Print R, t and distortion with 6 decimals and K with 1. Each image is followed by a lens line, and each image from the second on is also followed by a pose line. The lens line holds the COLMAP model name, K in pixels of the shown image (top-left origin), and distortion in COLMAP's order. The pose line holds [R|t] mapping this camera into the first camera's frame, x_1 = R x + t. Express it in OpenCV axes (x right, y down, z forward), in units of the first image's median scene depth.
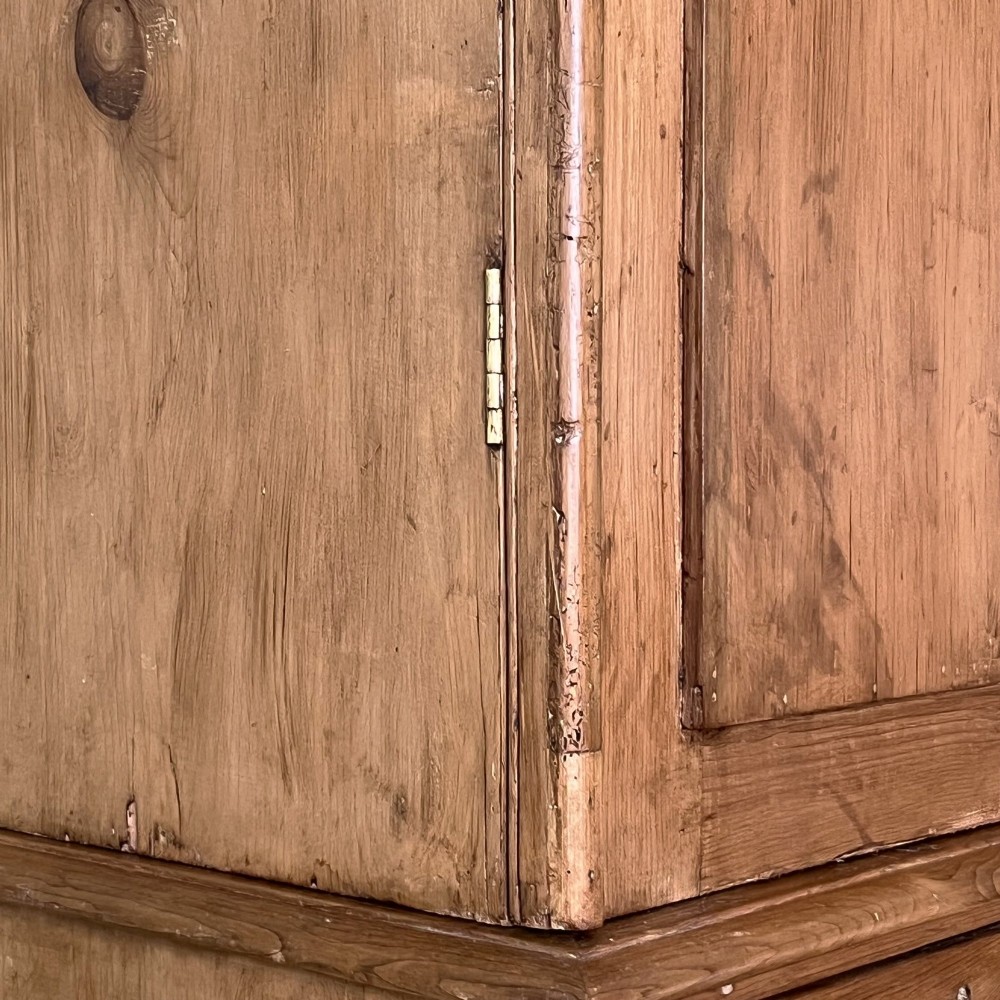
lens RADIAL K [[2342.1, 0, 500.0], [0, 2342.1, 500.0], [0, 0, 1]] dist [0.023074, -0.170317]
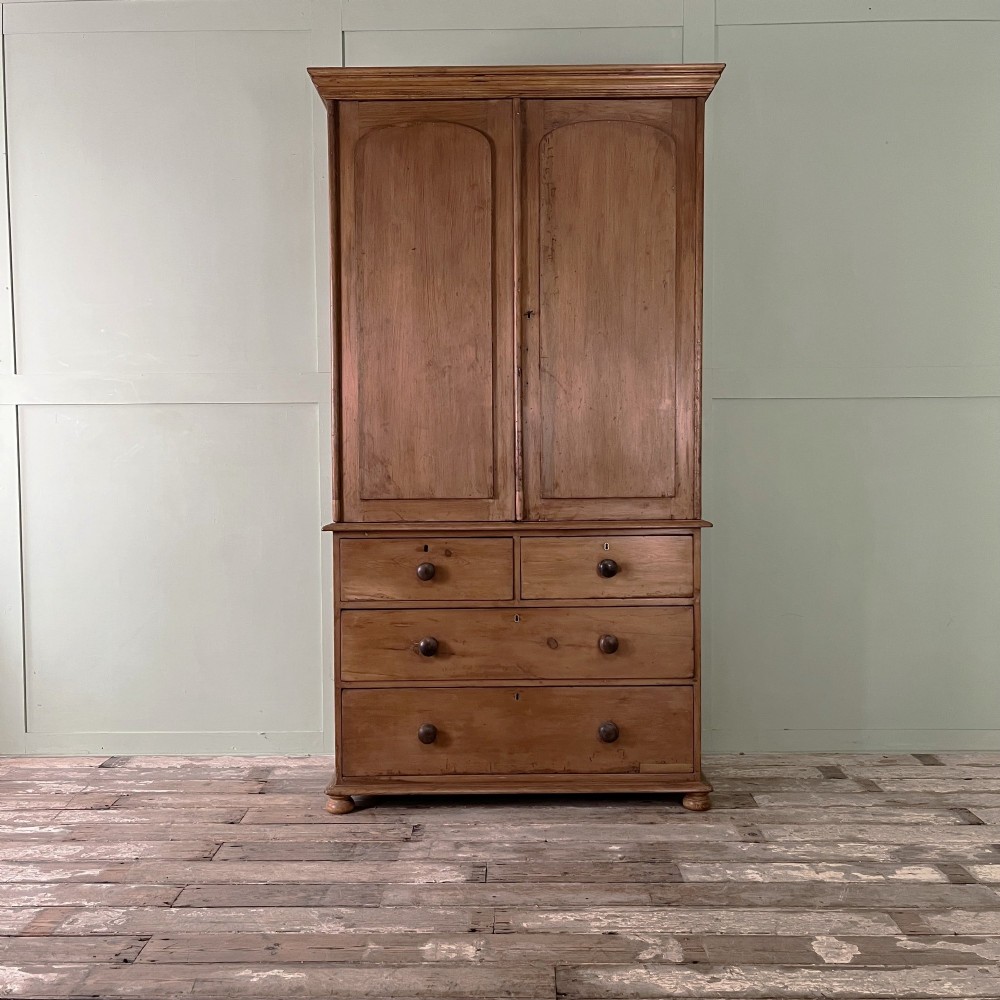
lens RADIAL K [[1000.0, 0, 500.0], [0, 1000.0, 500.0], [0, 0, 1]] dist [0.037368, -0.030146]
pose [[0.677324, 0.029670, -0.735086, 2.614570], [-0.025097, 0.999537, 0.017220, 0.033385], [0.735256, 0.006785, 0.677755, -0.799112]]
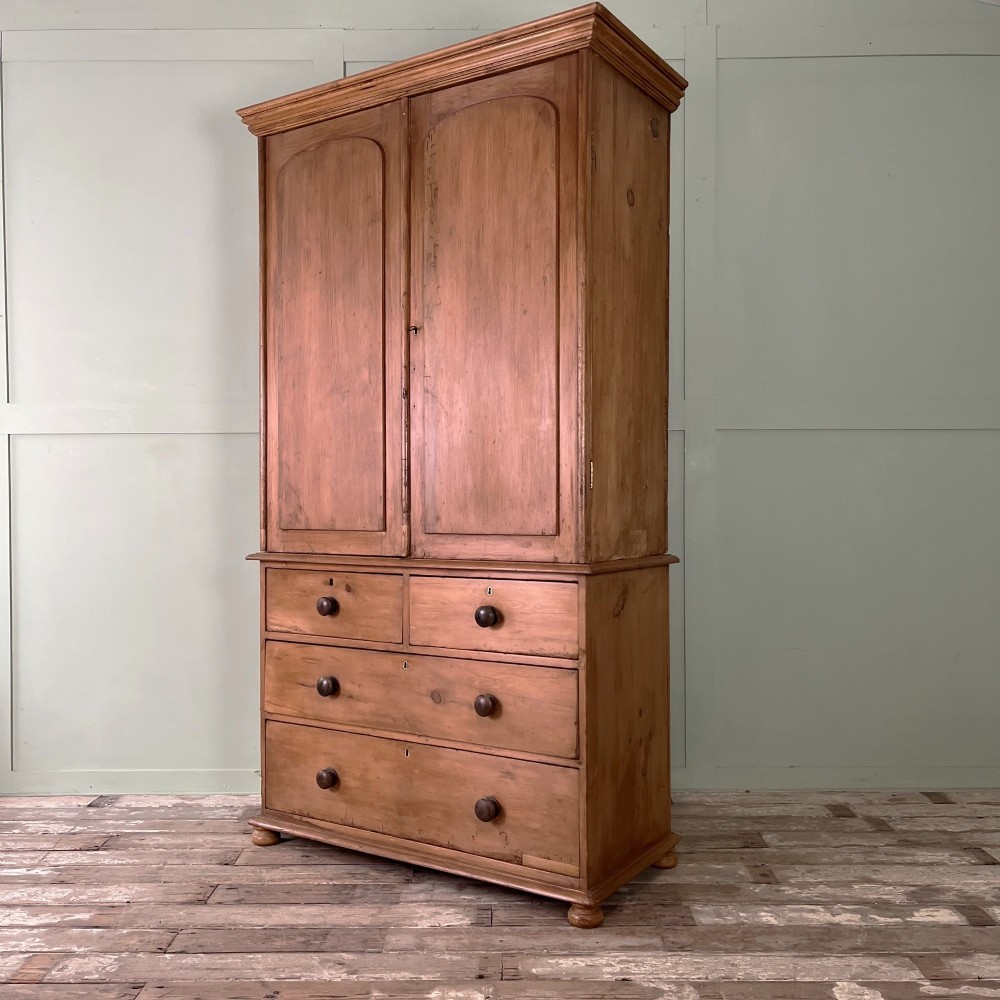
lens RADIAL K [[1020.9, 0, 494.9], [0, 1020.9, 500.9], [0, 0, 1]] dist [0.056857, -0.091626]
pose [[0.166317, 0.011272, -0.986008, 3.241679], [-0.036813, 0.999309, 0.005214, -0.031415], [0.985385, 0.035431, 0.166617, 1.076383]]
